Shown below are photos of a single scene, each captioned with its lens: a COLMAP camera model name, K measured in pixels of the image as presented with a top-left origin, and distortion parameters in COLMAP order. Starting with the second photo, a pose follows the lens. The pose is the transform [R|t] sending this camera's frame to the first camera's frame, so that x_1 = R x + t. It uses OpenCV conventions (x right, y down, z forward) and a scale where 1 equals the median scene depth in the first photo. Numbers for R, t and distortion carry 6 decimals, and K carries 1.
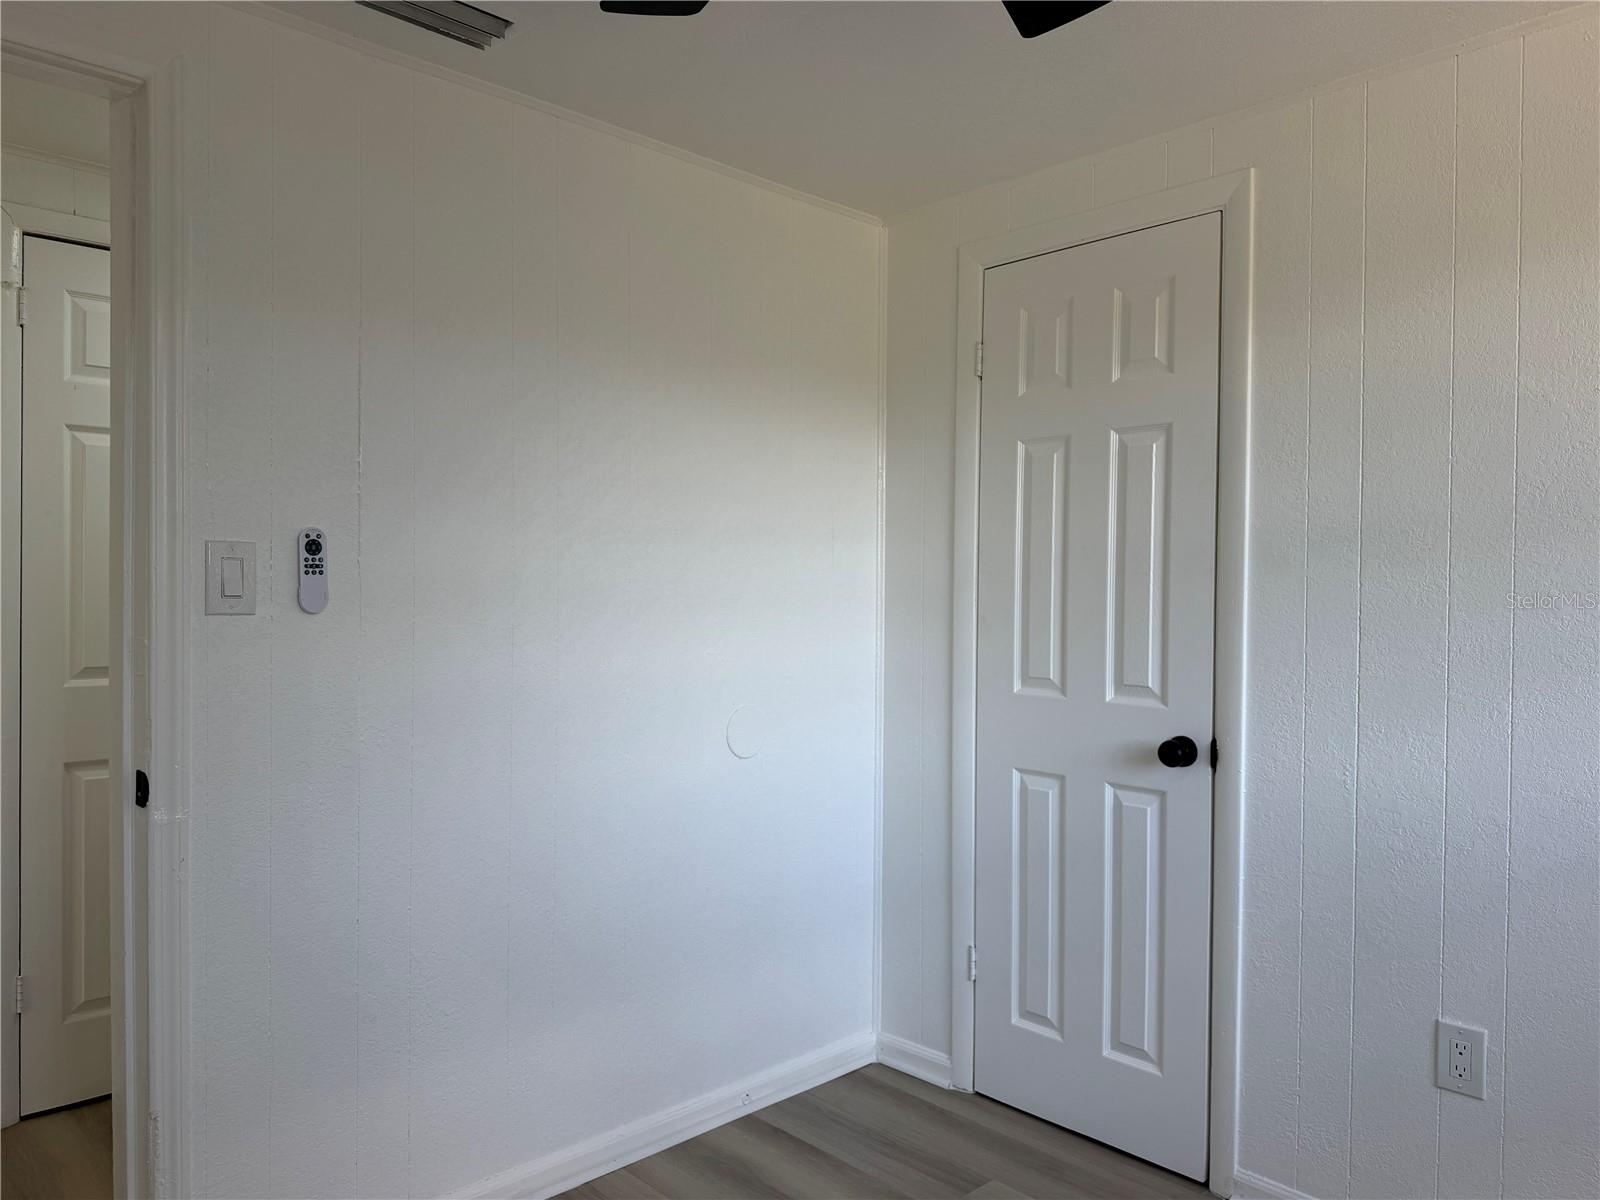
lens RADIAL K [[1122.7, 0, 800.0], [0, 1122.7, 600.0], [0, 0, 1]] dist [0.095002, -0.149836]
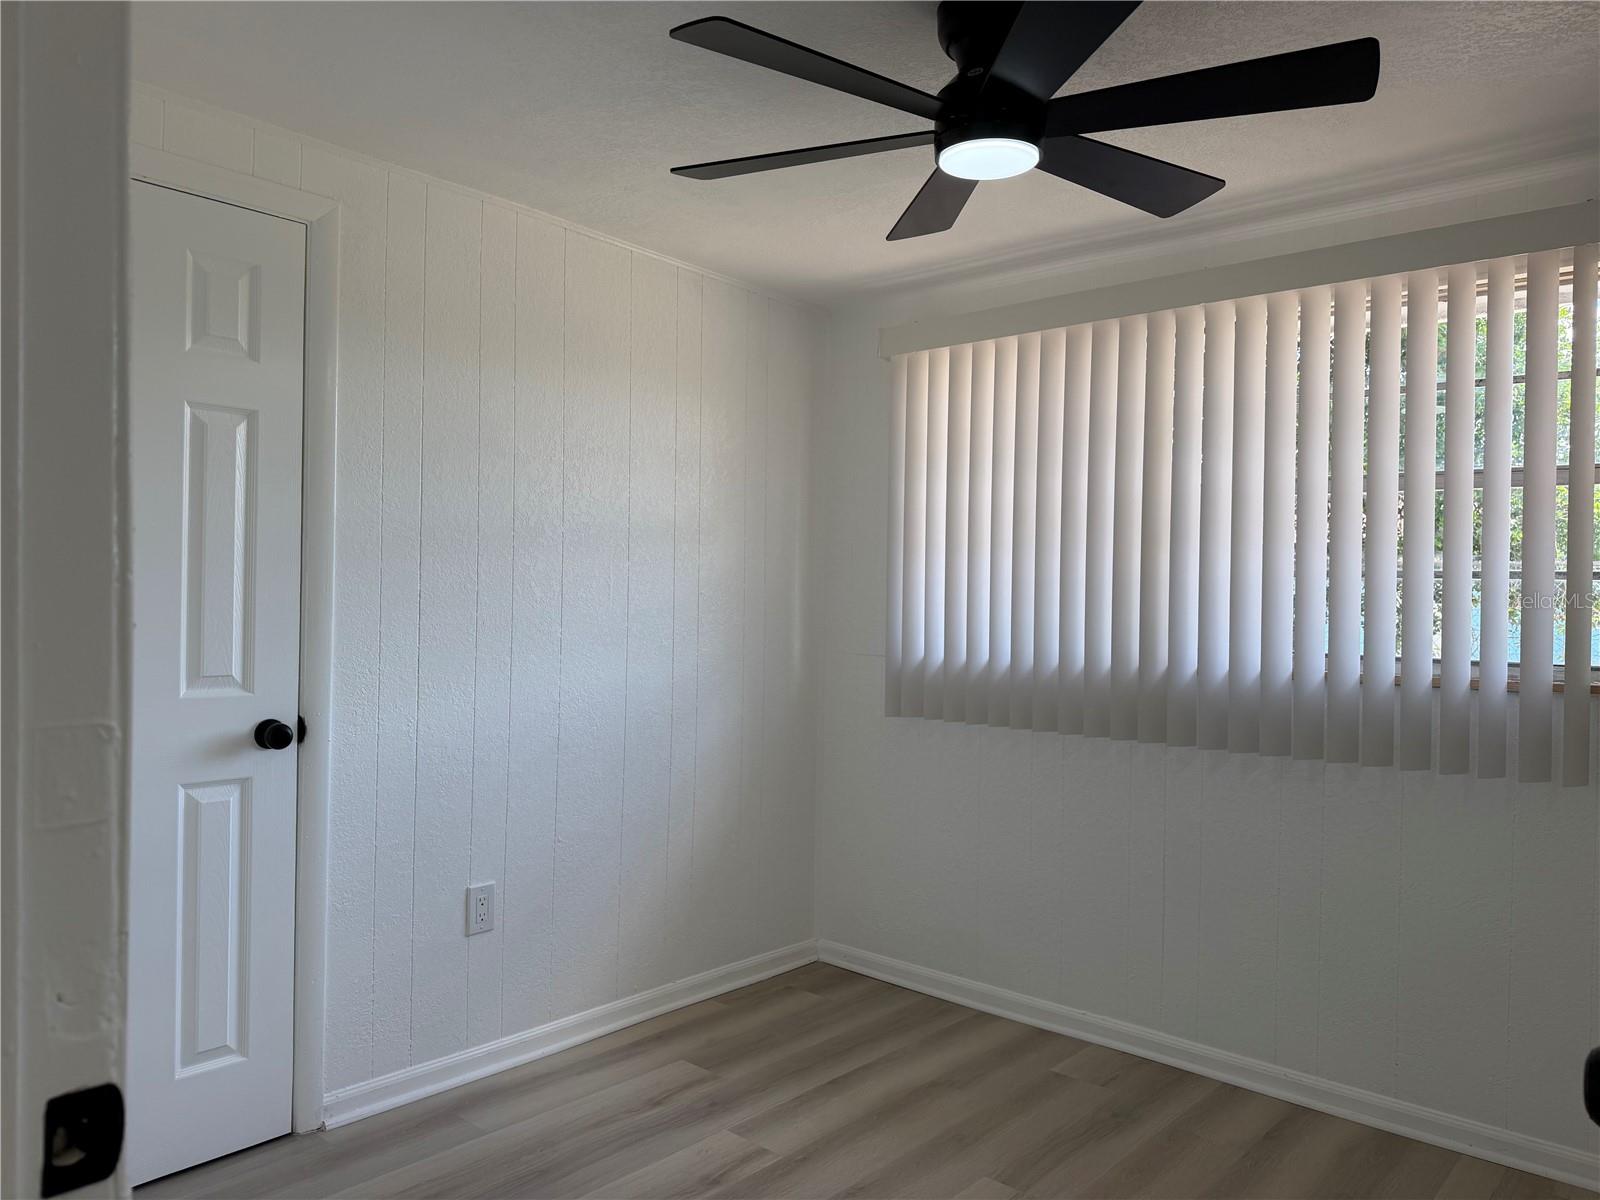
lens RADIAL K [[1122.7, 0, 800.0], [0, 1122.7, 600.0], [0, 0, 1]] dist [0.095002, -0.149836]
pose [[-0.095326, -0.018279, 0.995278, -0.724602], [-0.012429, 0.999775, 0.017171, -0.011637], [-0.995369, -0.010733, -0.095532, 0.614294]]
